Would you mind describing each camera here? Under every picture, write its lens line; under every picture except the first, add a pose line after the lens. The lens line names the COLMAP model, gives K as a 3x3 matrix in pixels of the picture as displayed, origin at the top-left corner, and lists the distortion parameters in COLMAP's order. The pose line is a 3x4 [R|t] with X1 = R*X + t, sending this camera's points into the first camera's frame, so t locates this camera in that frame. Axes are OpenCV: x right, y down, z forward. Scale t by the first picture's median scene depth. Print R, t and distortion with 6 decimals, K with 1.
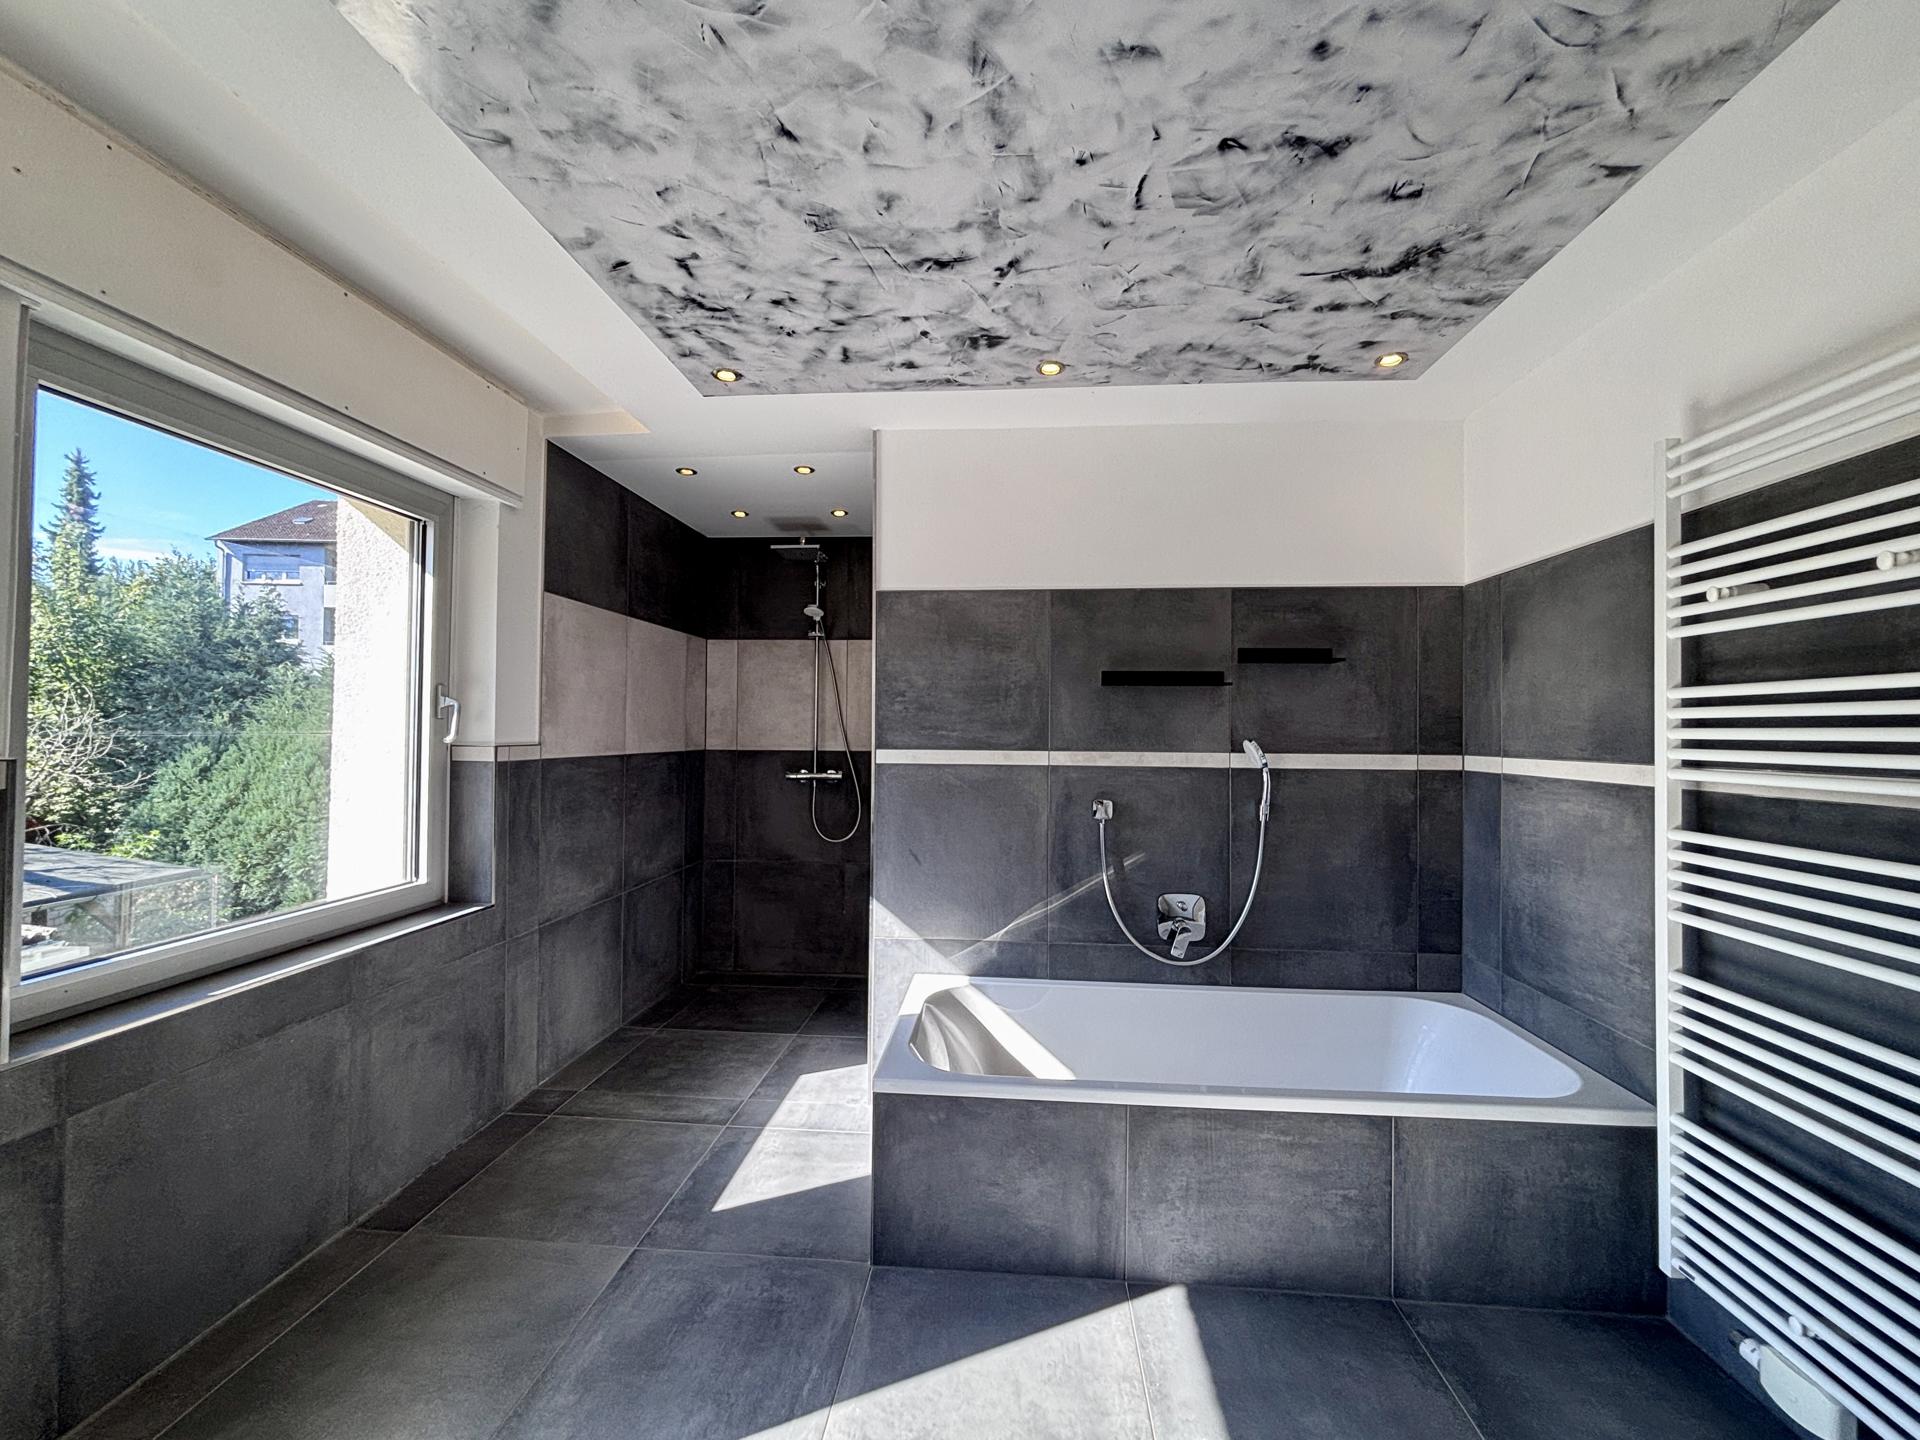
lens RADIAL K [[777.3, 0, 962.8], [0, 777.3, 721.8], [0, 0, 1]] dist [0.001441, -0.001402]
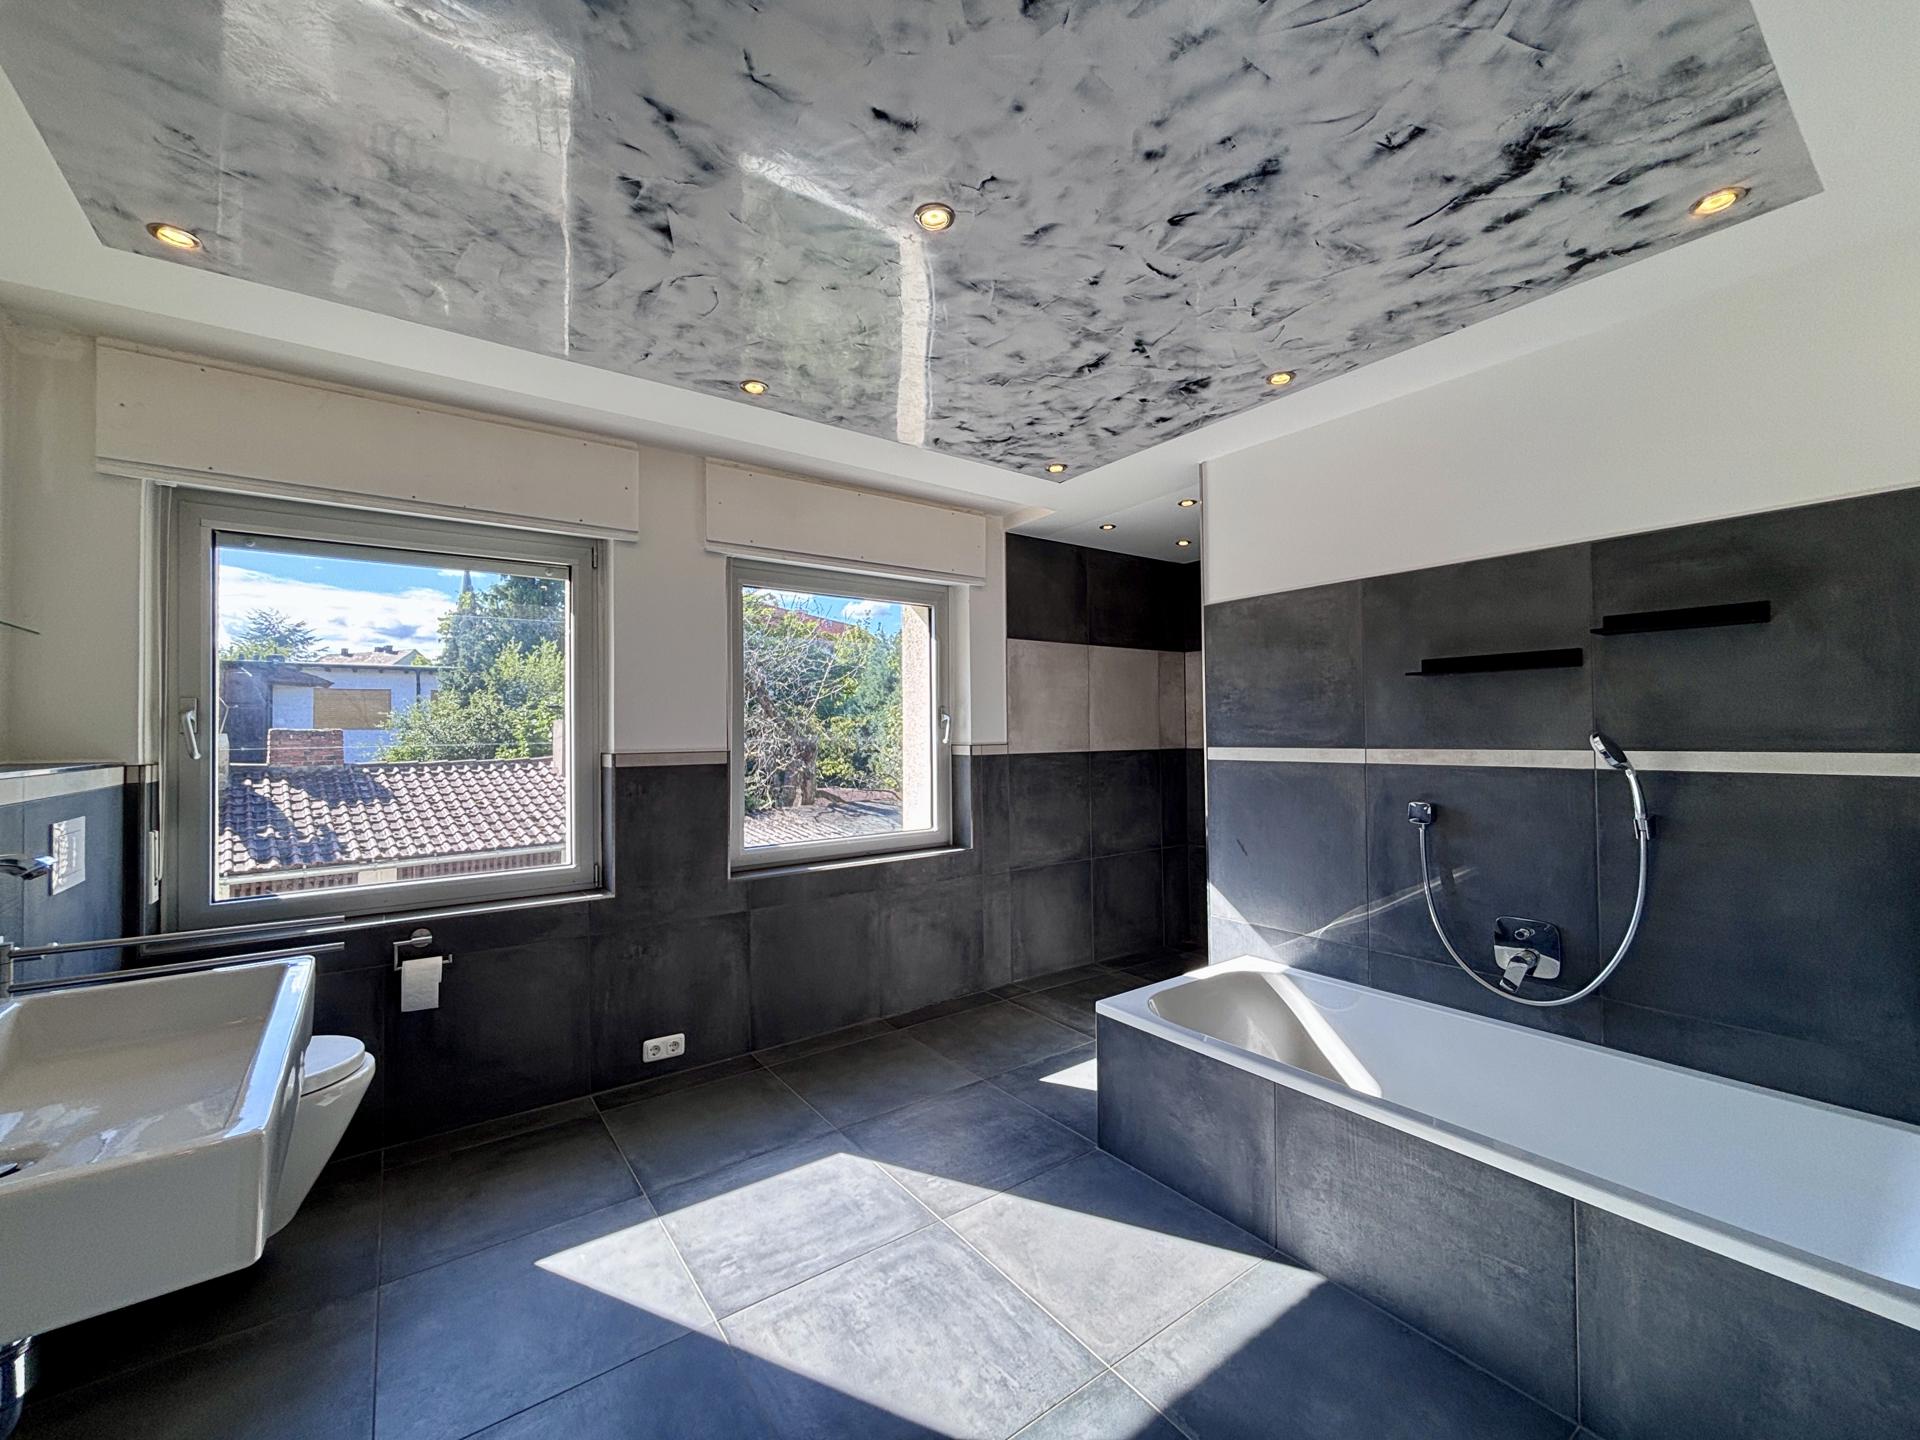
lens RADIAL K [[777.3, 0, 962.1], [0, 777.3, 722.7], [0, 0, 1]] dist [0.001441, -0.001402]
pose [[0.652340, -0.025374, -0.757501, 0.531770], [0.024766, 0.999619, -0.012157, 0.005344], [0.757522, -0.010830, 0.652720, -0.002332]]
